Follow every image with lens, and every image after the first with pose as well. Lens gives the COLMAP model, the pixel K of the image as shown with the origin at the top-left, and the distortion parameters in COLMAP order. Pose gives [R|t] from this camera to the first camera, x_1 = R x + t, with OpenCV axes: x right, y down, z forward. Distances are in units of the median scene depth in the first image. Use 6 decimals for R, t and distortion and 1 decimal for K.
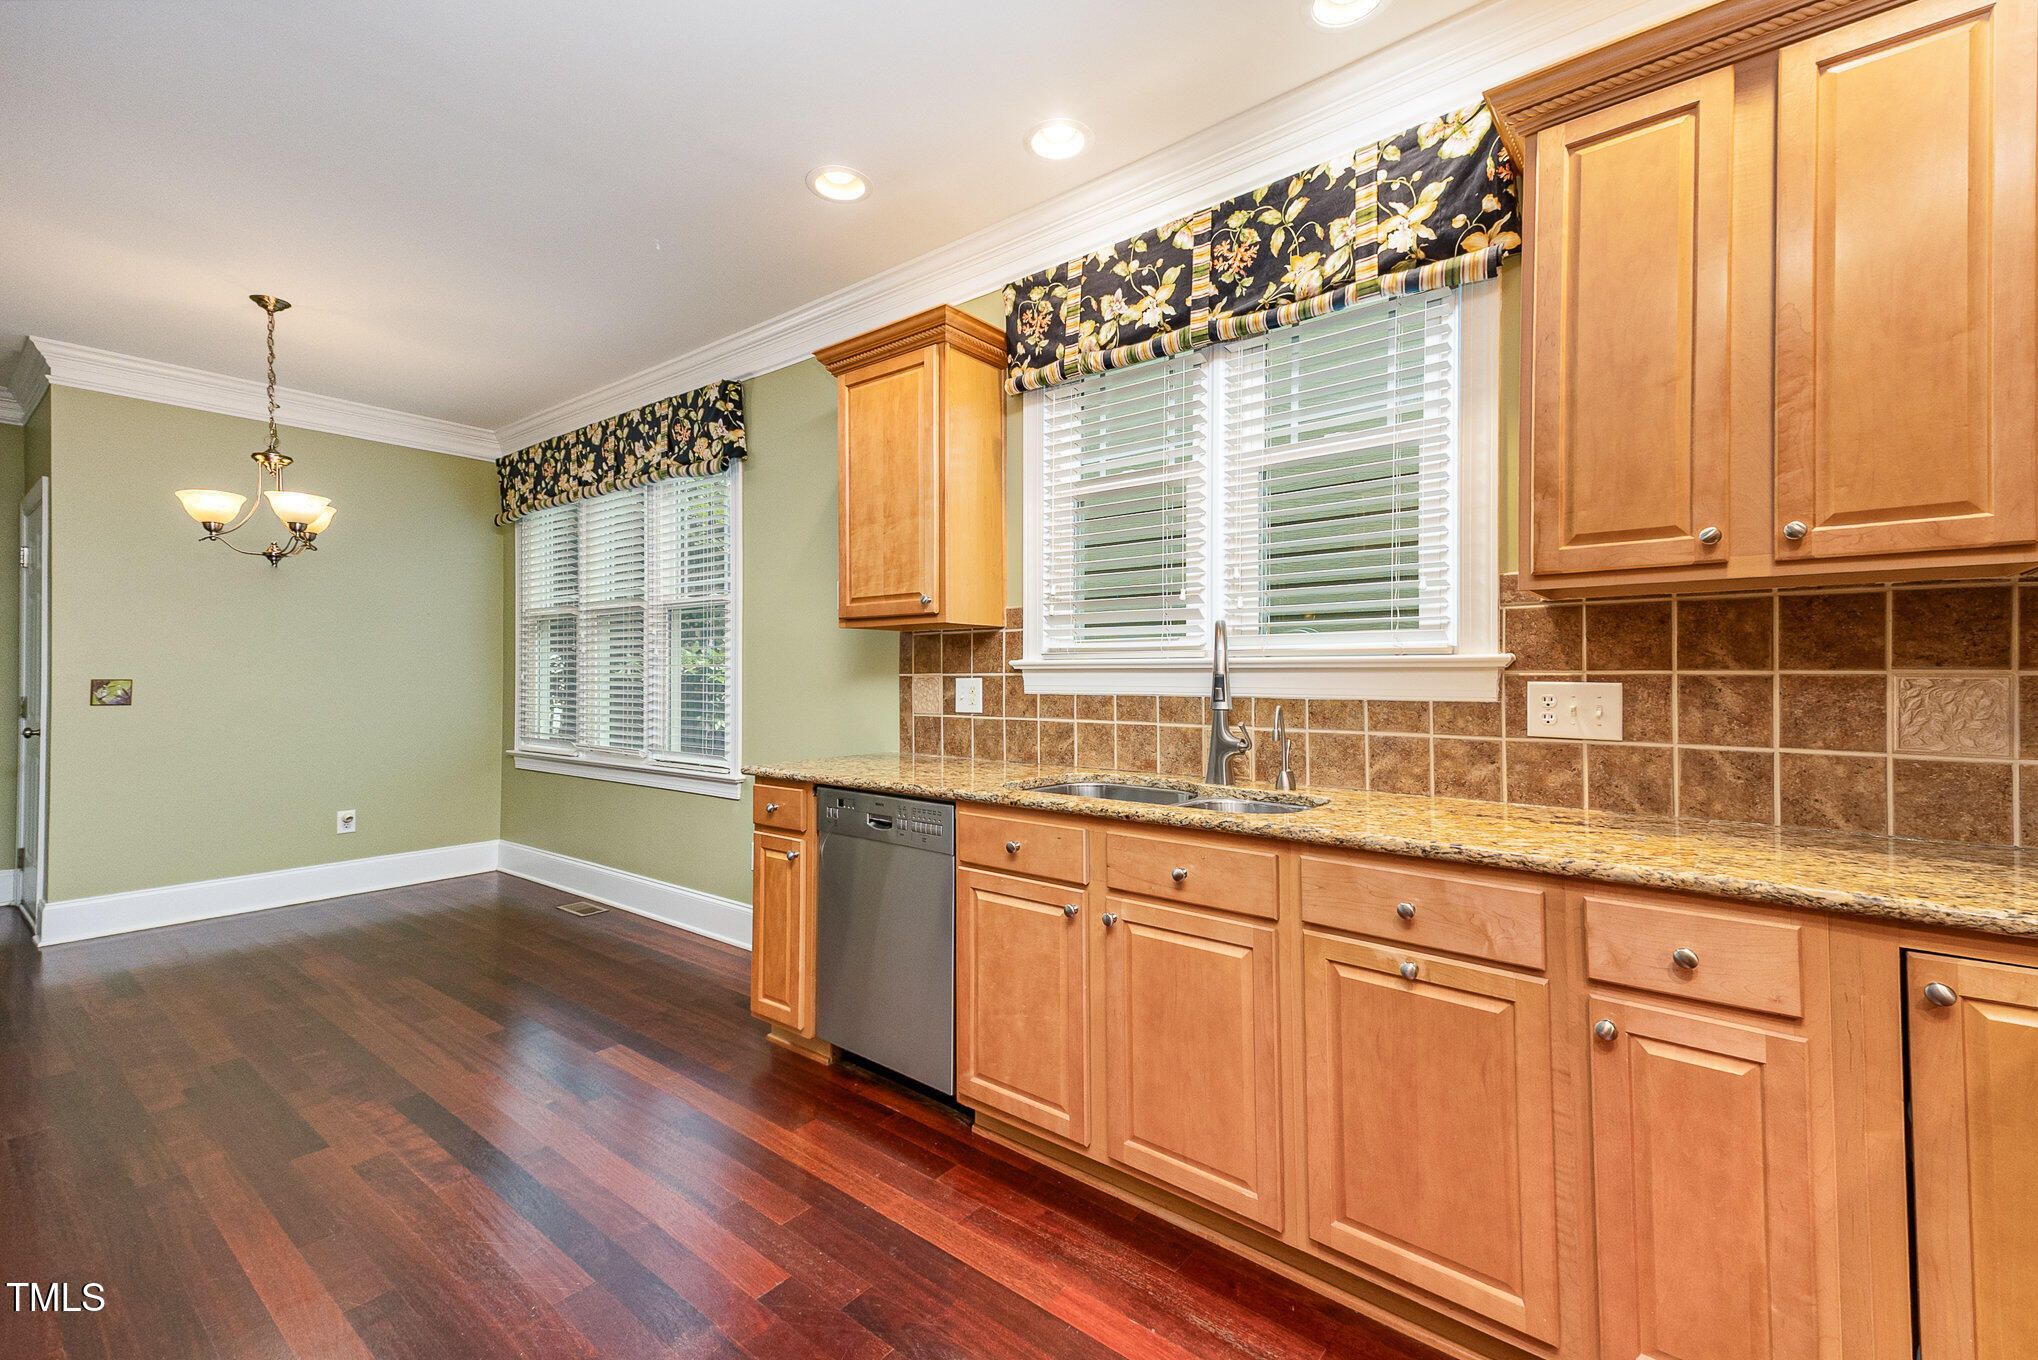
lens RADIAL K [[897.0, 0, 1008.4], [0, 897.0, 670.9], [0, 0, 1]] dist [0.070348, -0.003612]
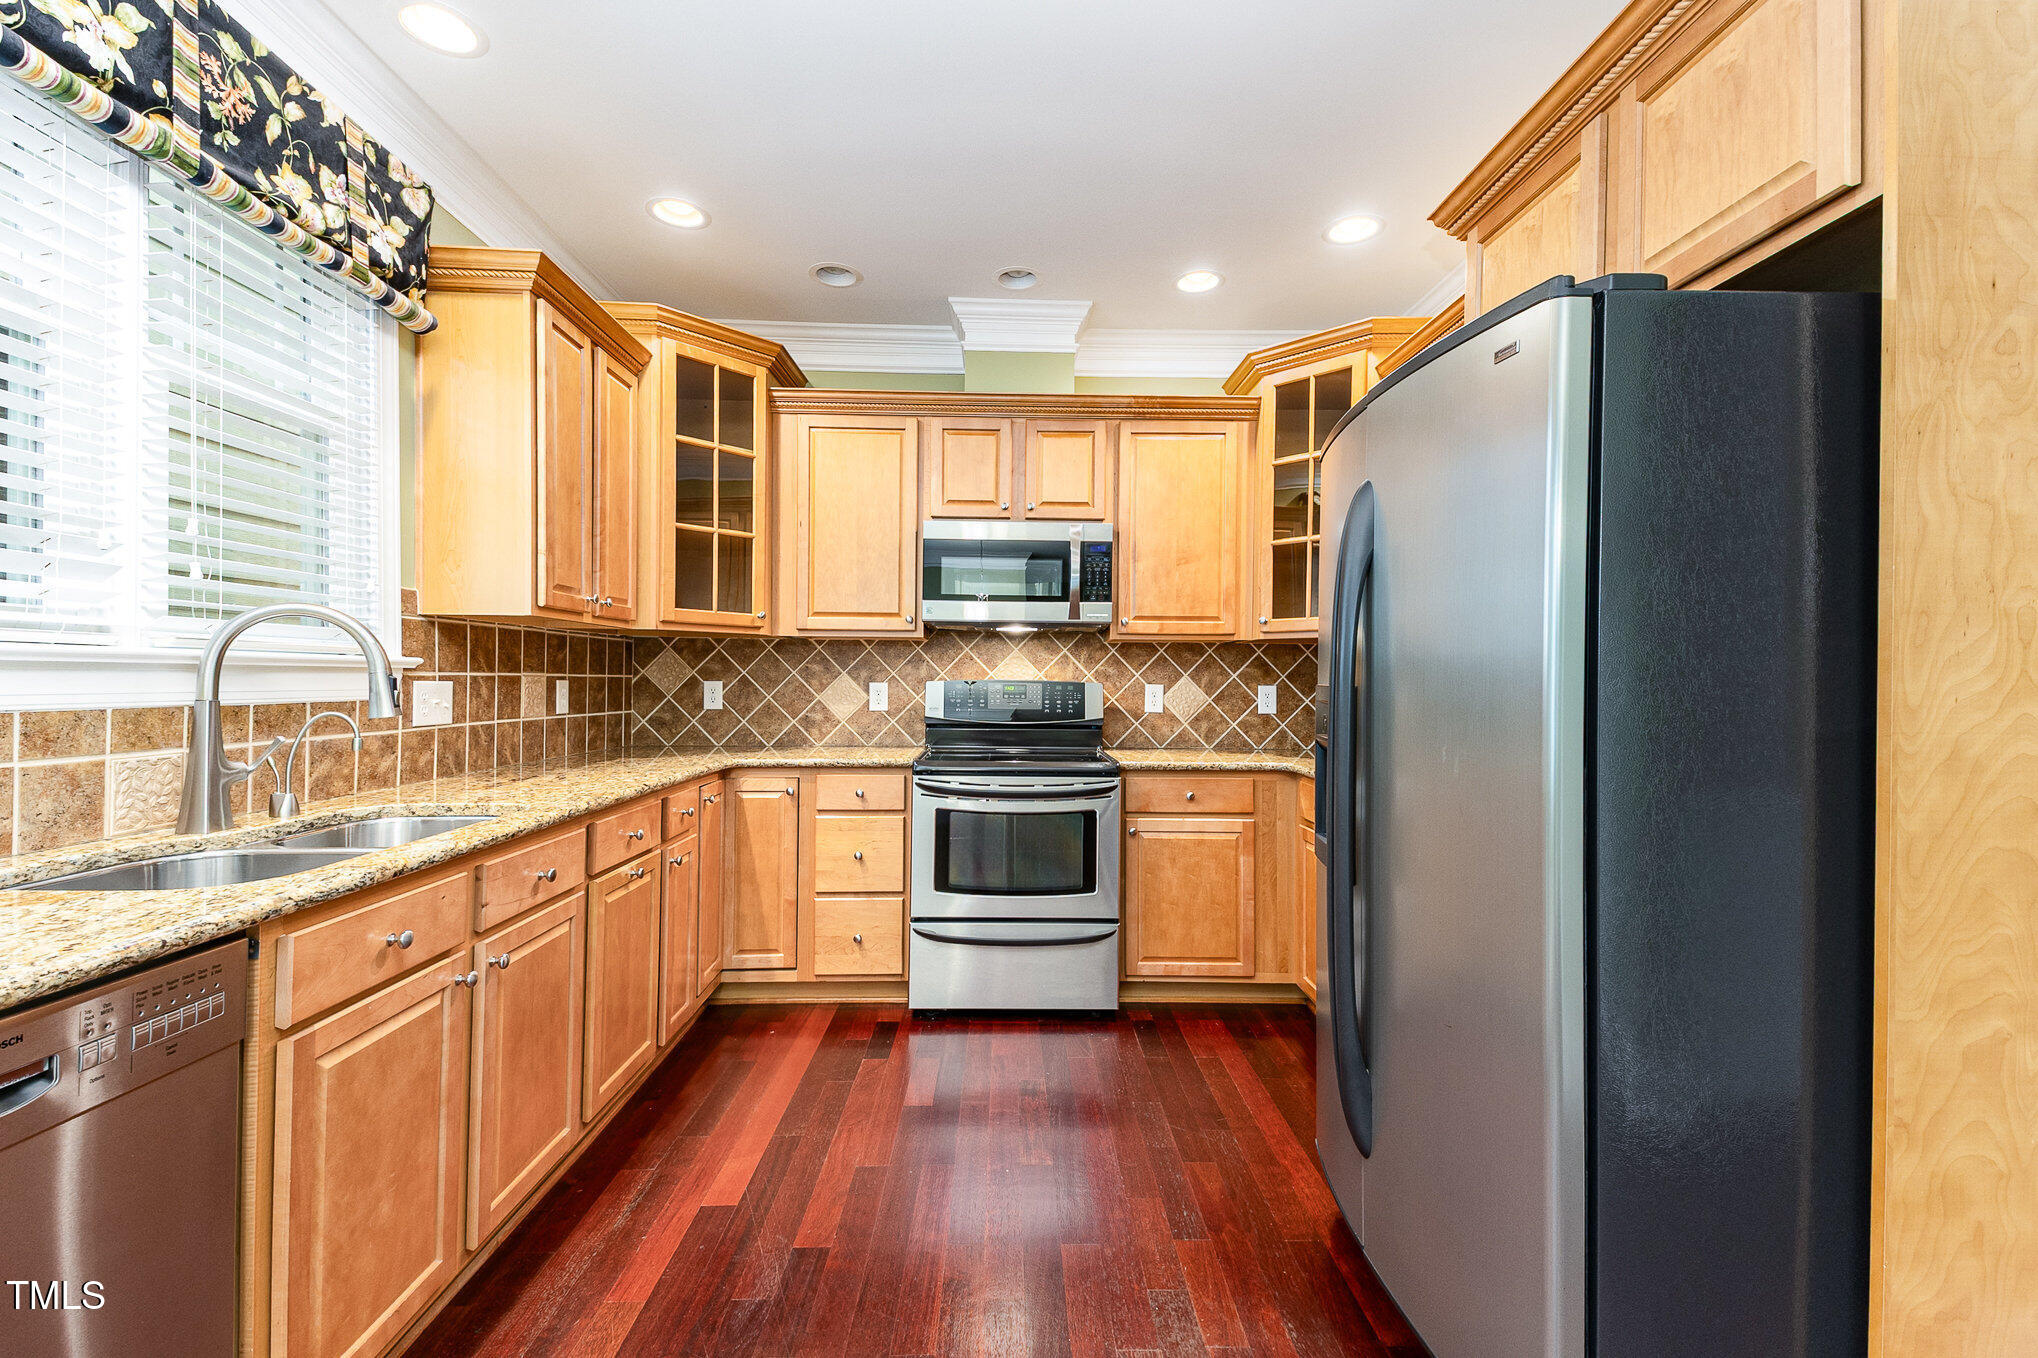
lens RADIAL K [[897.0, 0, 1030.9], [0, 897.0, 678.5], [0, 0, 1]] dist [0.070348, -0.003612]
pose [[-0.663587, -0.002390, 0.748095, -0.884145], [-0.006753, 0.999973, -0.002796, 0.006647], [-0.748069, -0.006907, -0.663585, 1.223897]]
